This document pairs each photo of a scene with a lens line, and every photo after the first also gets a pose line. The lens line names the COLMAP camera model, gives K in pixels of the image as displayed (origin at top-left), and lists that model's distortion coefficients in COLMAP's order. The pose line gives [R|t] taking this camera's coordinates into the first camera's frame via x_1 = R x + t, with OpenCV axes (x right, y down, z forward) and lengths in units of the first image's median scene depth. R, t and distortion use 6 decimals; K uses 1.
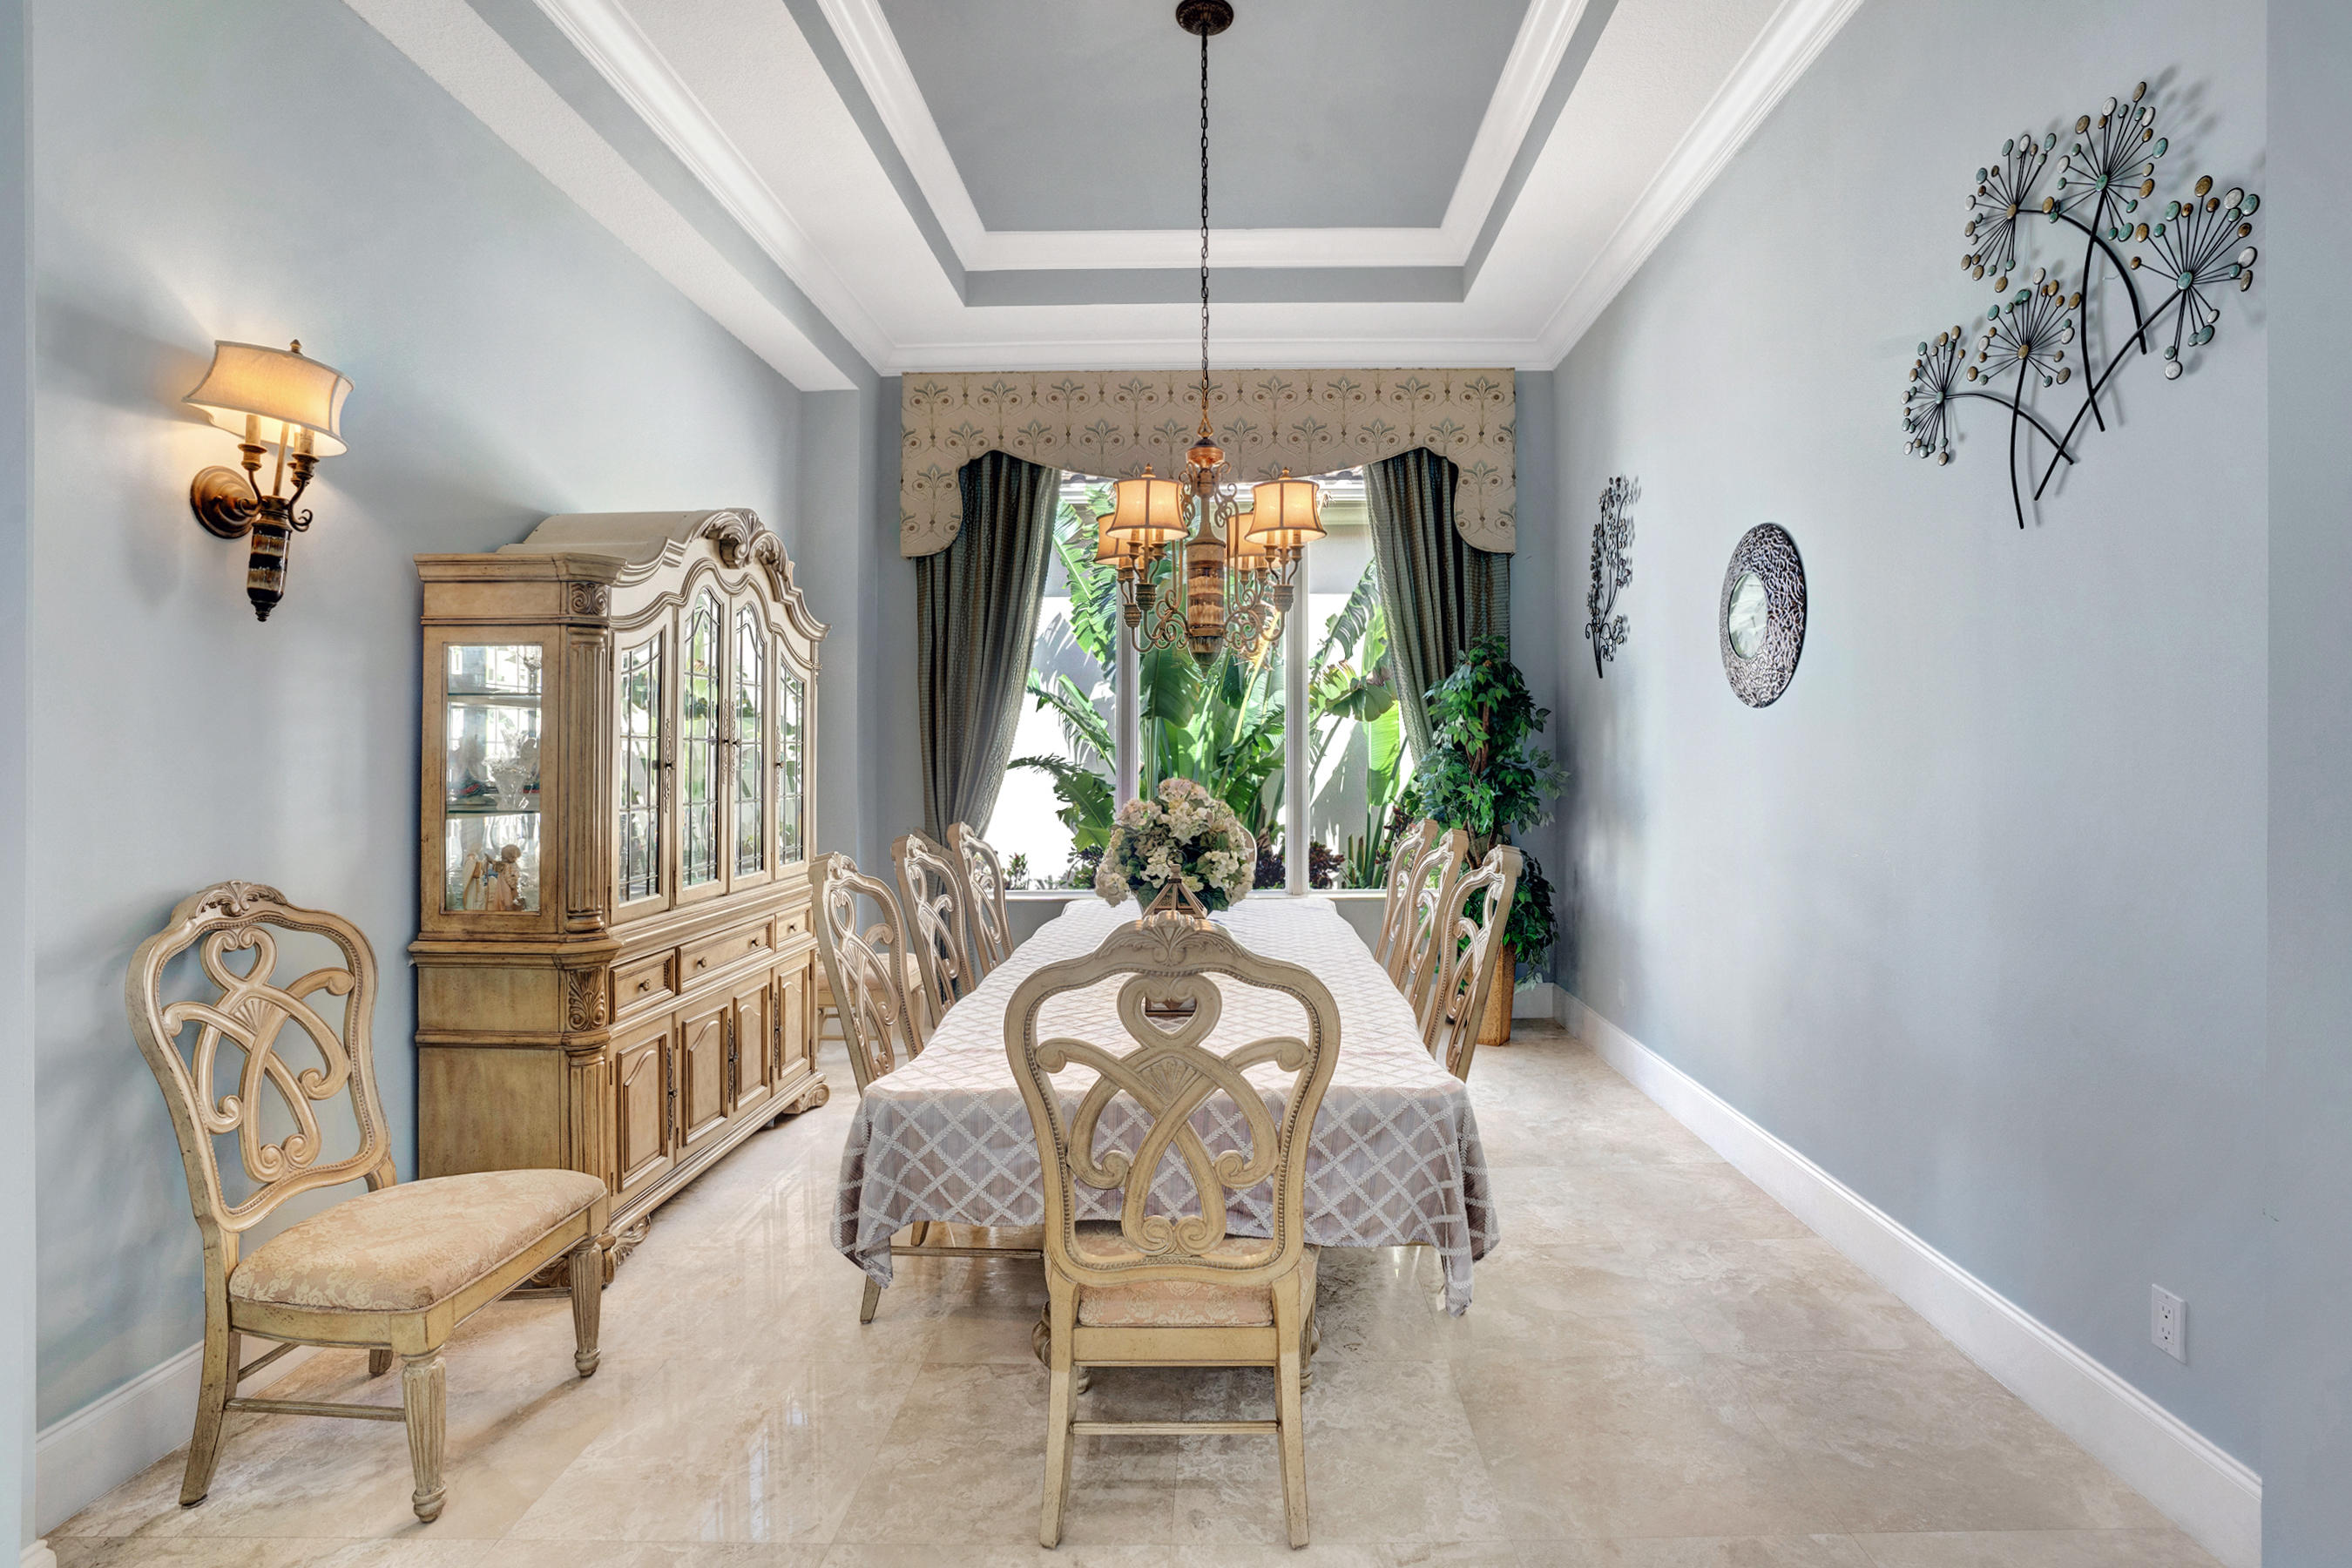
lens RADIAL K [[1089.7, 0, 1178.7], [0, 1089.7, 763.1], [0, 0, 1]] dist [-0.038665, -0.000058]
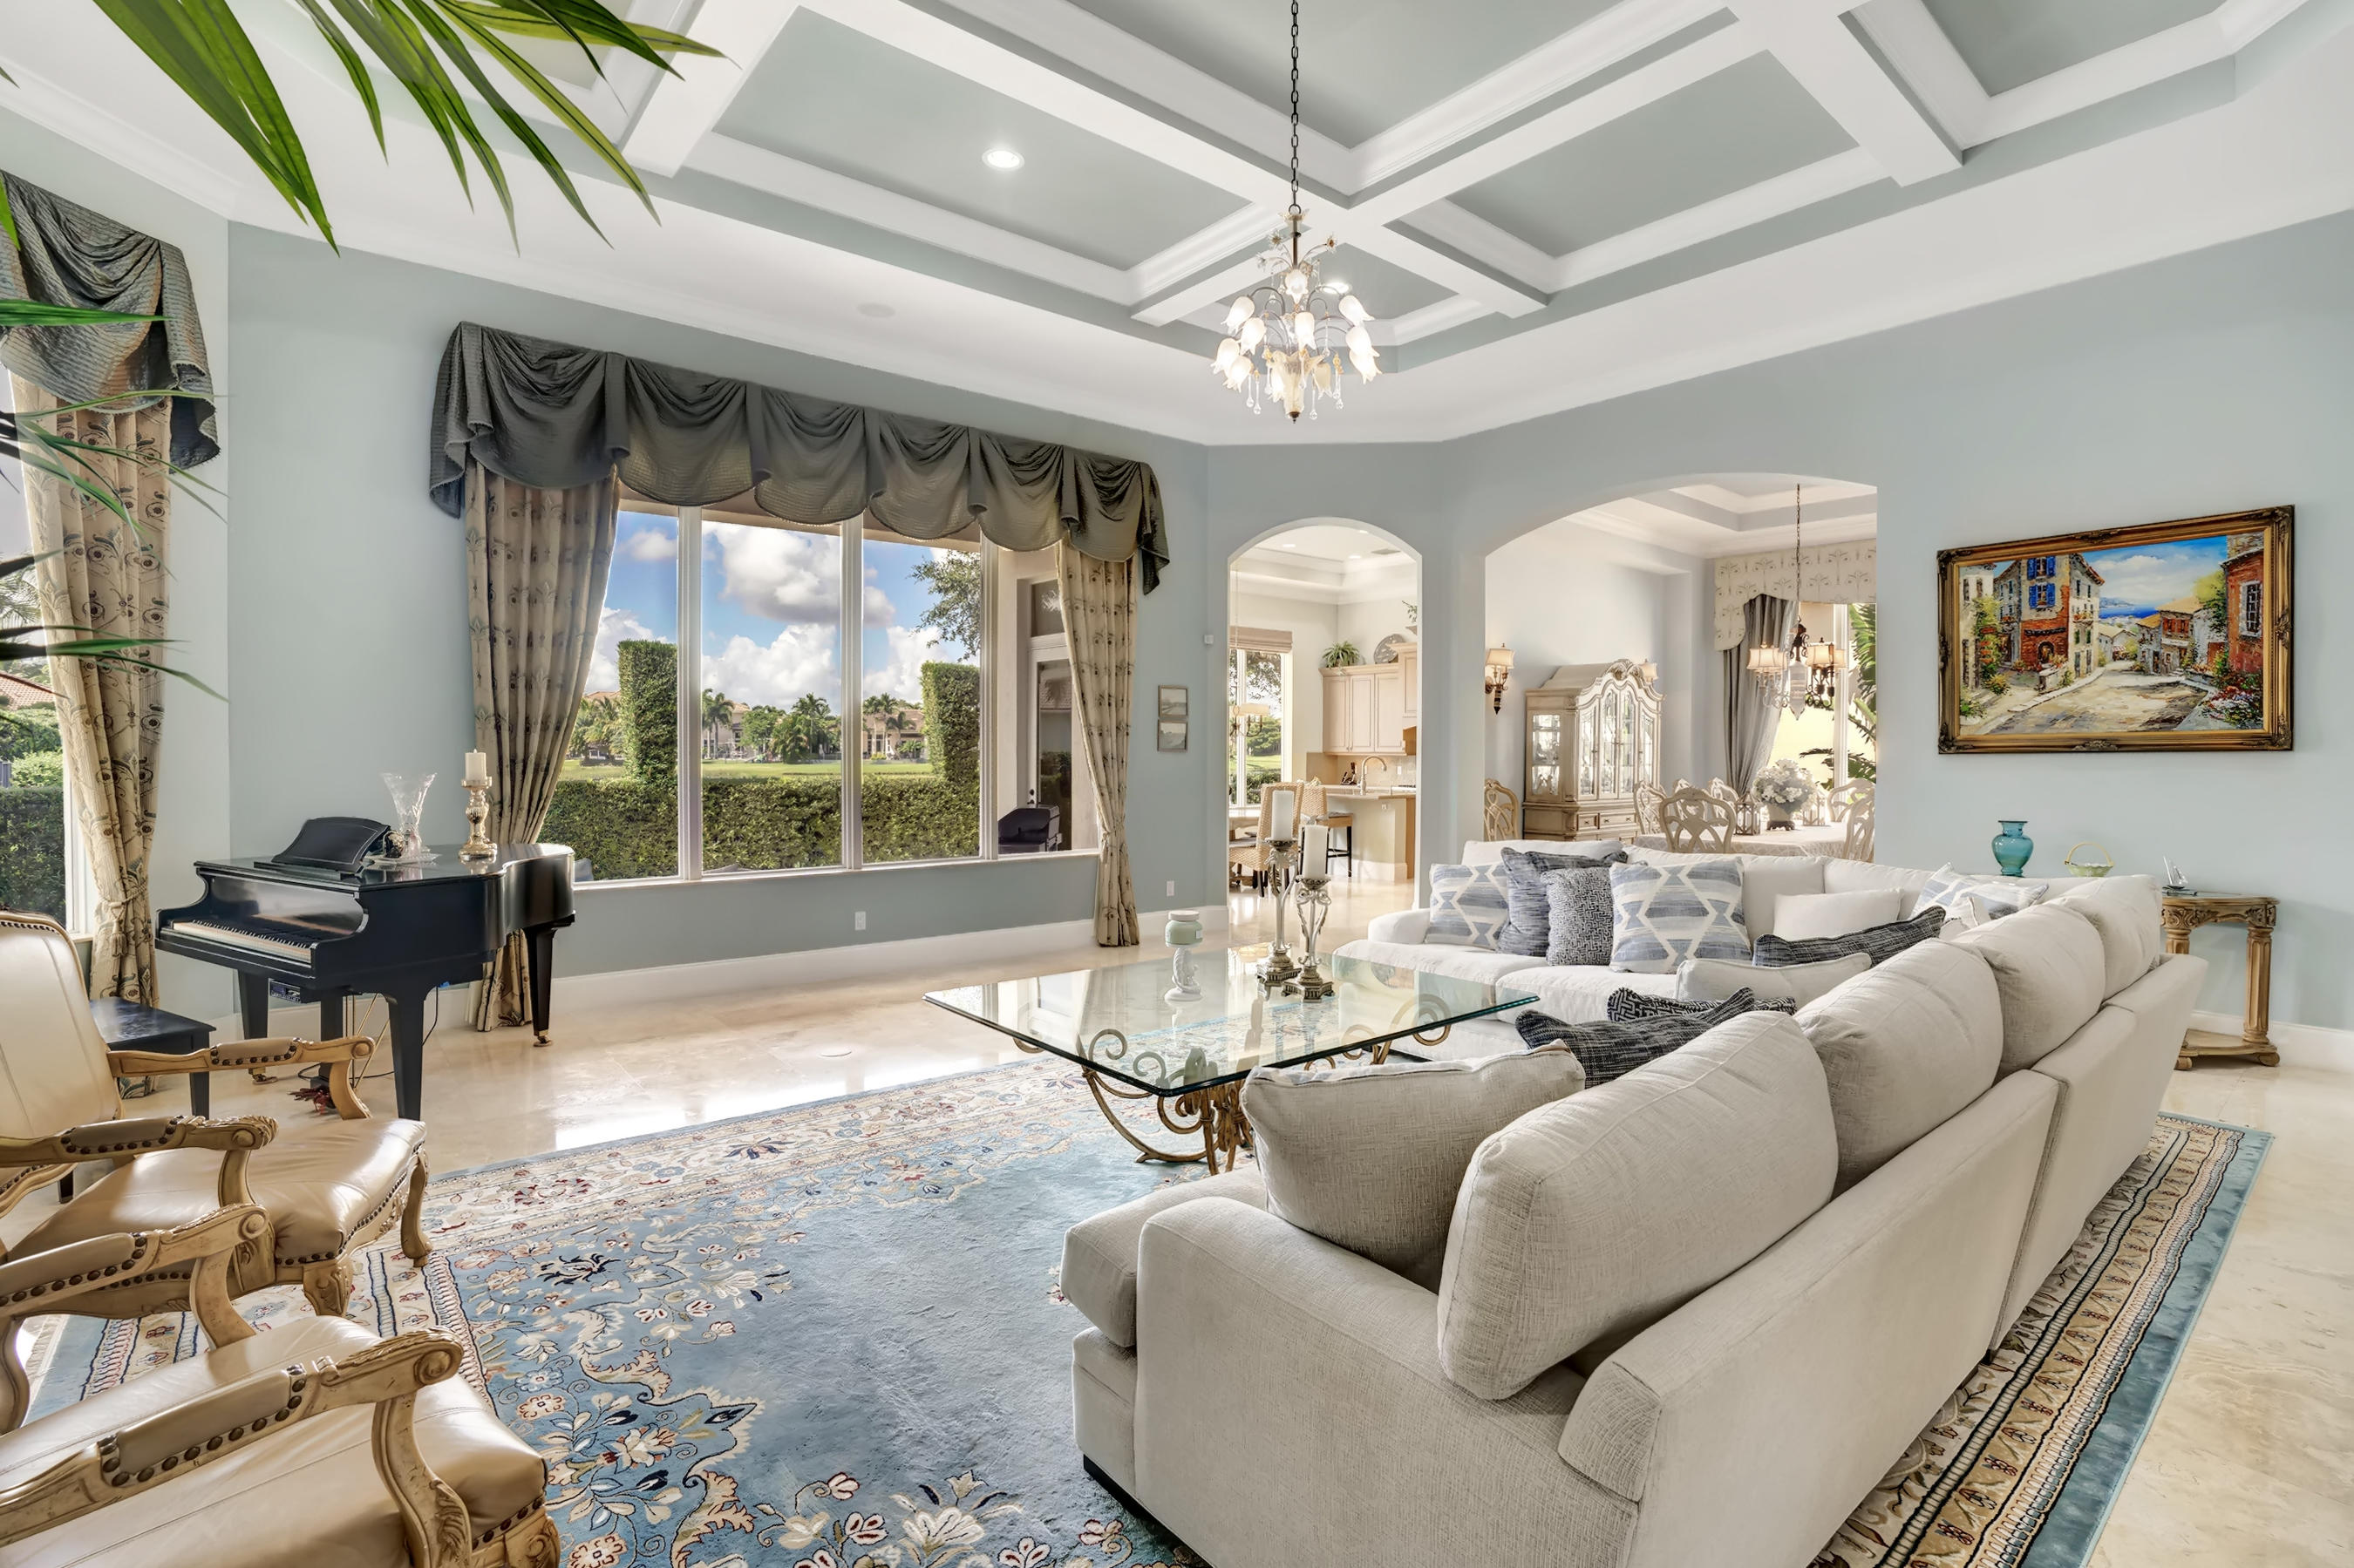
lens RADIAL K [[1106.8, 0, 1182.7], [0, 1106.8, 778.2], [0, 0, 1]] dist [-0.073811, -0.000020]
pose [[0.672352, 0.014204, -0.740096, 0.996671], [-0.007362, 0.999895, 0.012502, 0.046793], [0.740195, -0.002957, 0.672386, -1.879228]]
